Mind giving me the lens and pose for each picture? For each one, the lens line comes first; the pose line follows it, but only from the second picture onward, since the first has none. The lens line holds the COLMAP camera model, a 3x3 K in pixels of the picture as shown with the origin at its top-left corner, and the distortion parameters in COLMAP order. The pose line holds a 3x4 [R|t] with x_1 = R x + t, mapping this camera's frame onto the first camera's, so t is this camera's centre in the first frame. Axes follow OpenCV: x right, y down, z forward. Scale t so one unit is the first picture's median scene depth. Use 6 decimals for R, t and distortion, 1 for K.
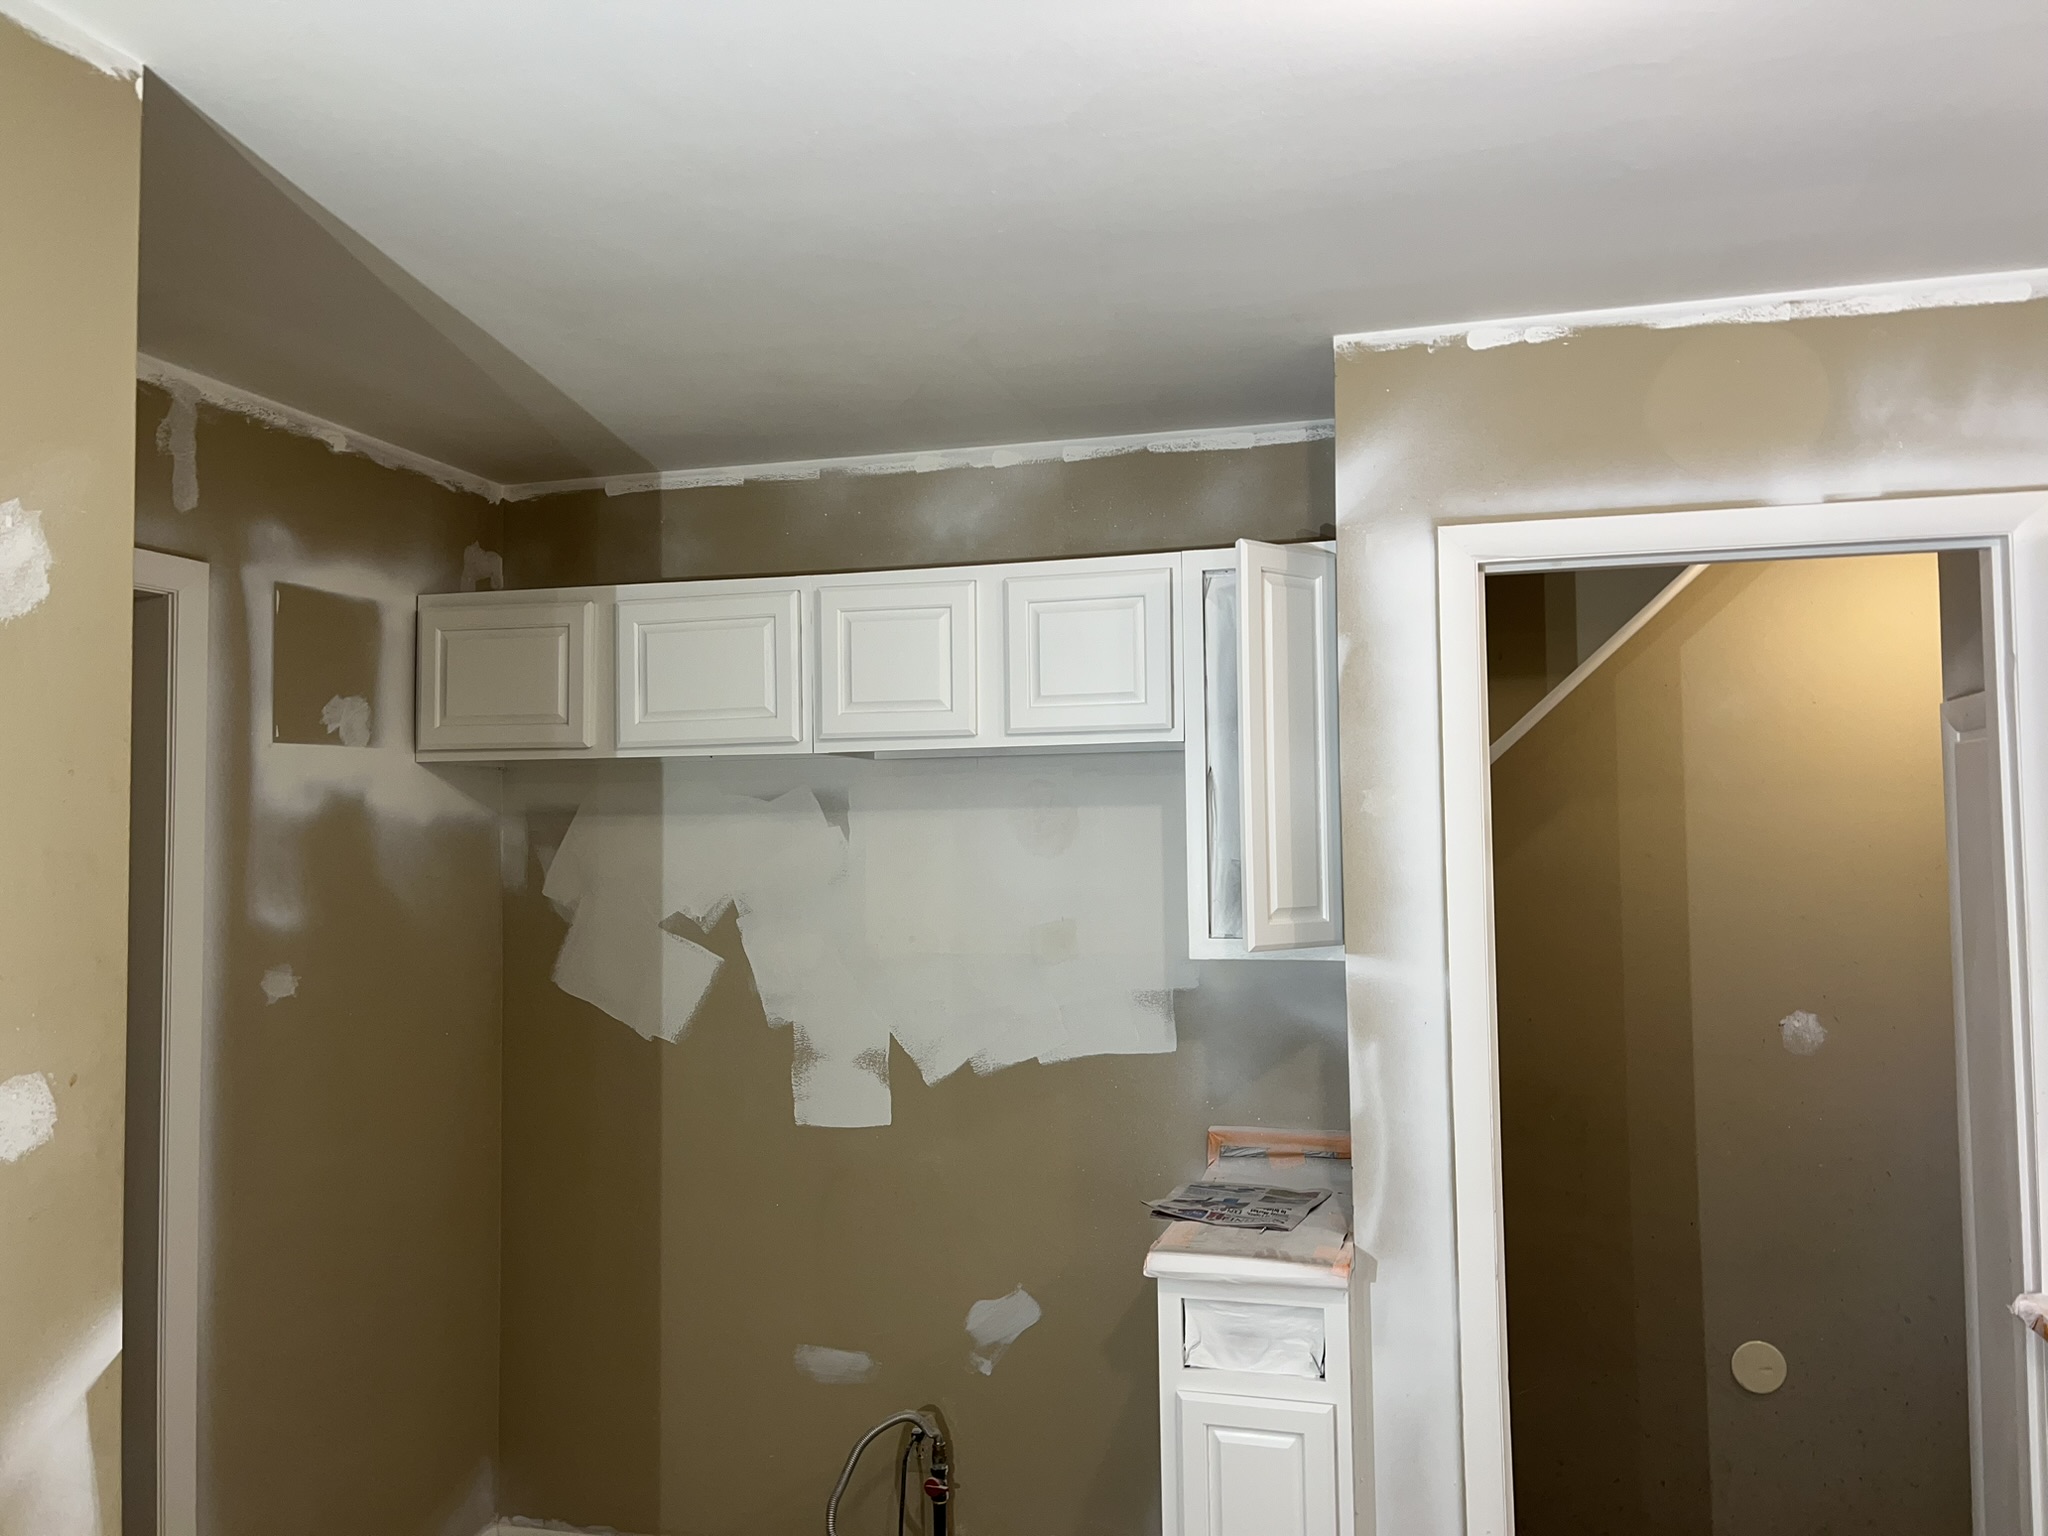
lens RADIAL K [[1526.9, 0, 1054.9], [0, 1526.9, 766.3], [0, 0, 1]] dist [0.047832, -0.054413]
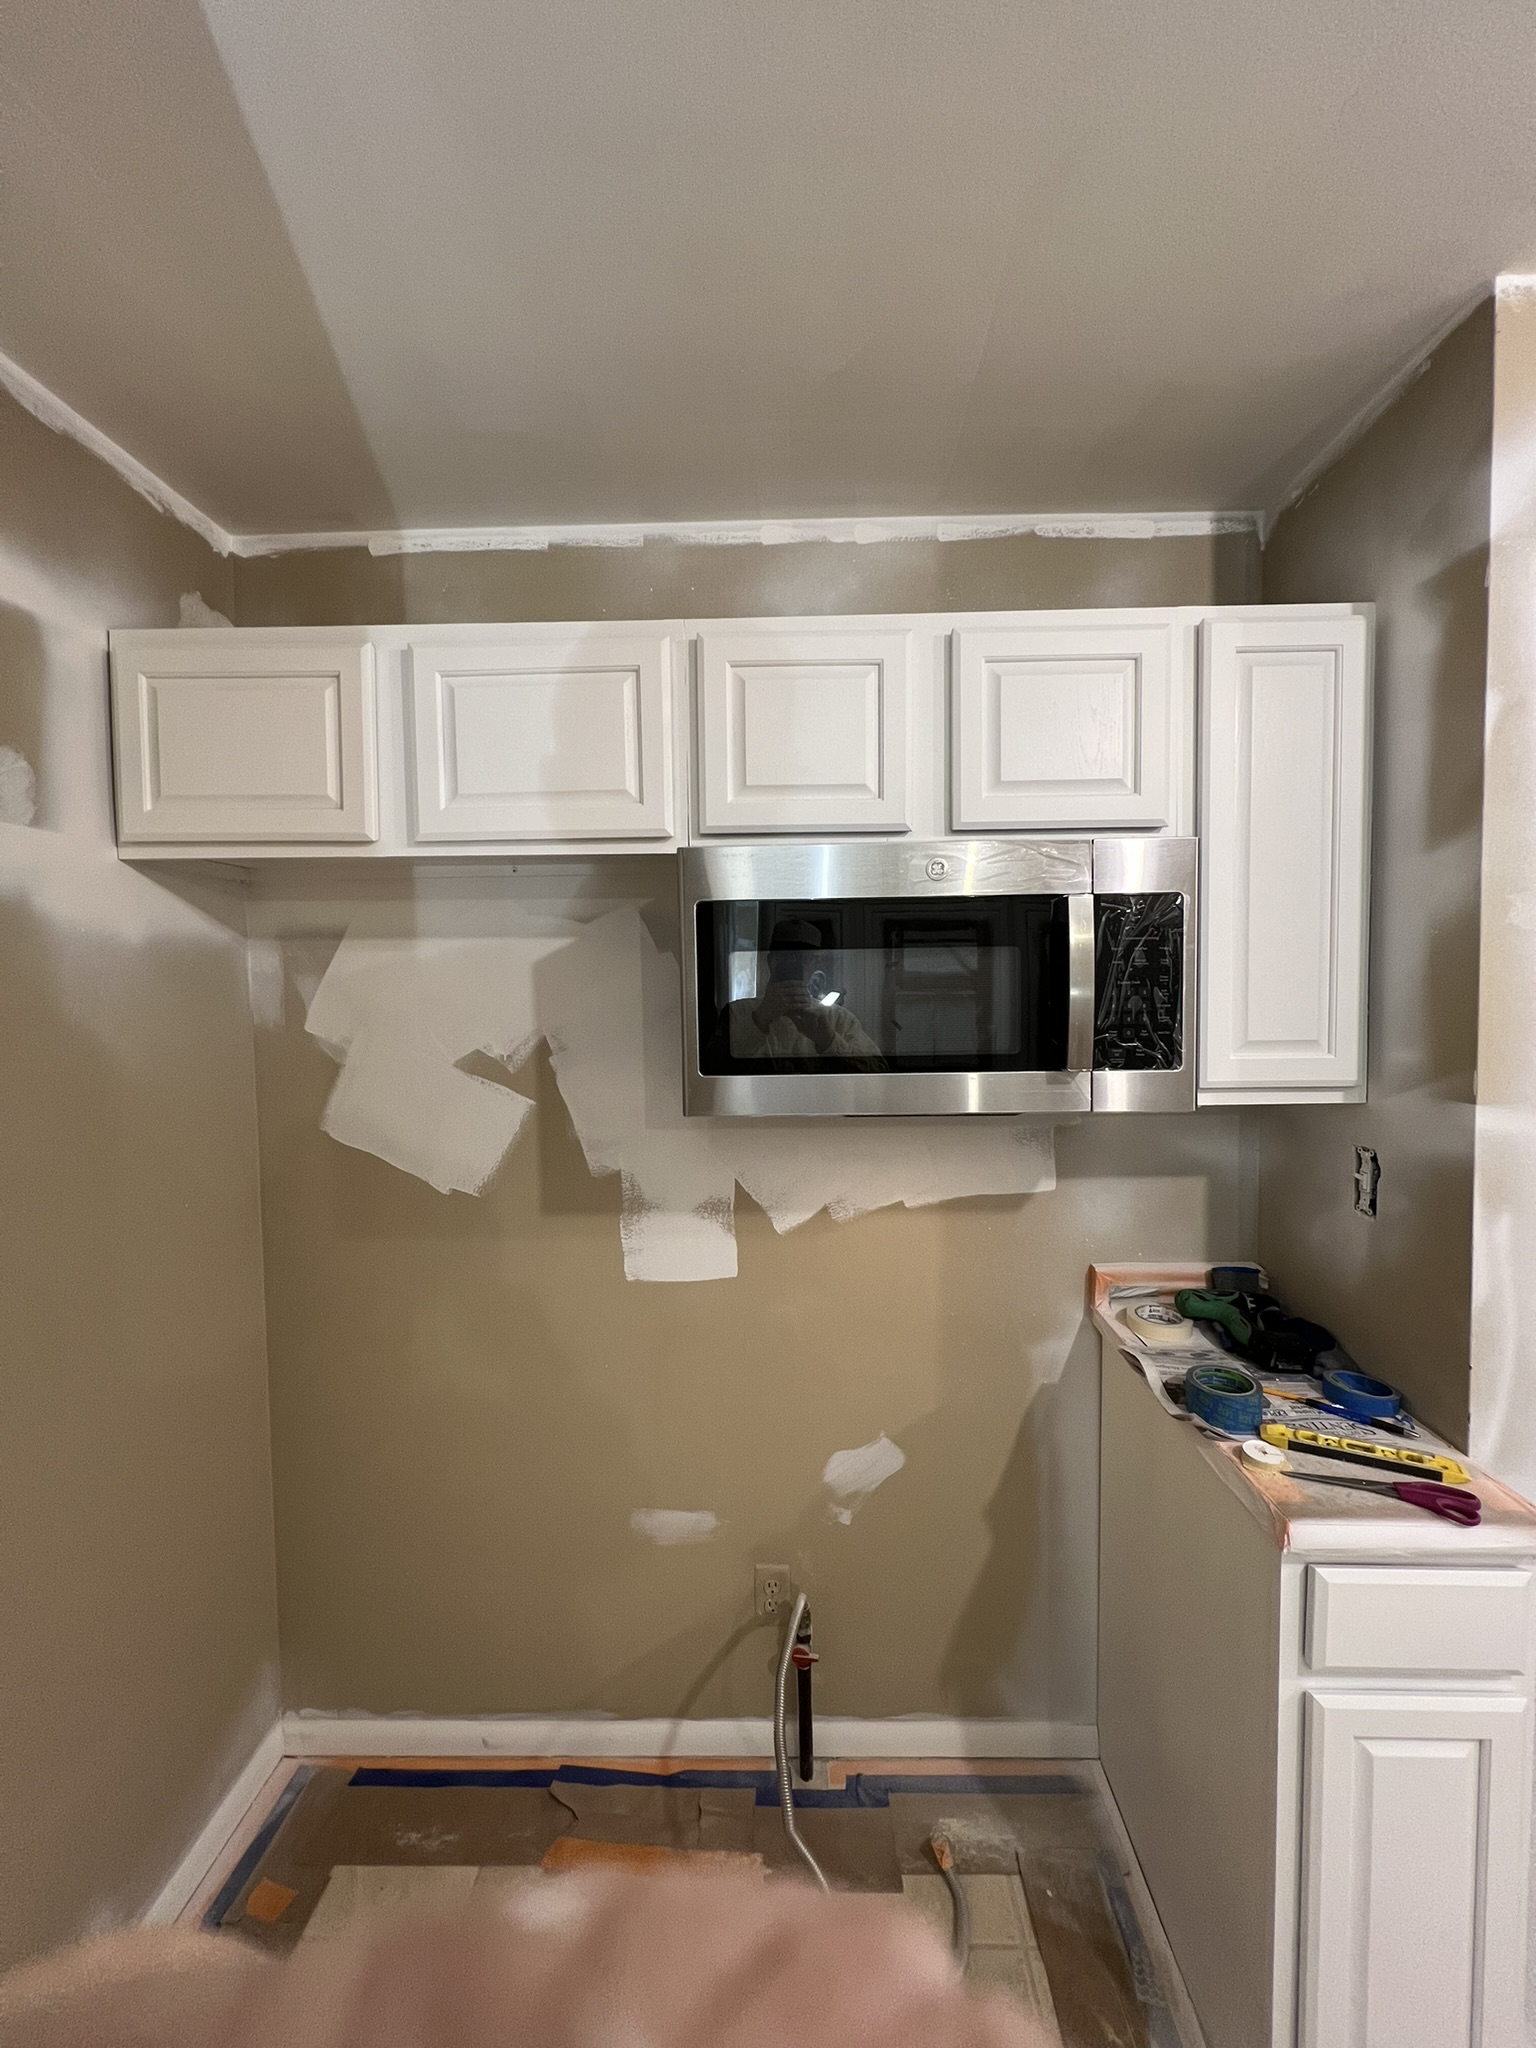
lens RADIAL K [[826.5, 0, 781.6], [0, 826.5, 1015.8], [0, 0, 1]] dist [-0.006833, 0.002002]
pose [[0.971514, -0.010160, 0.236763, -0.200012], [-0.010900, 0.996107, 0.087471, 0.034793], [-0.236730, -0.087560, 0.967622, 0.535119]]
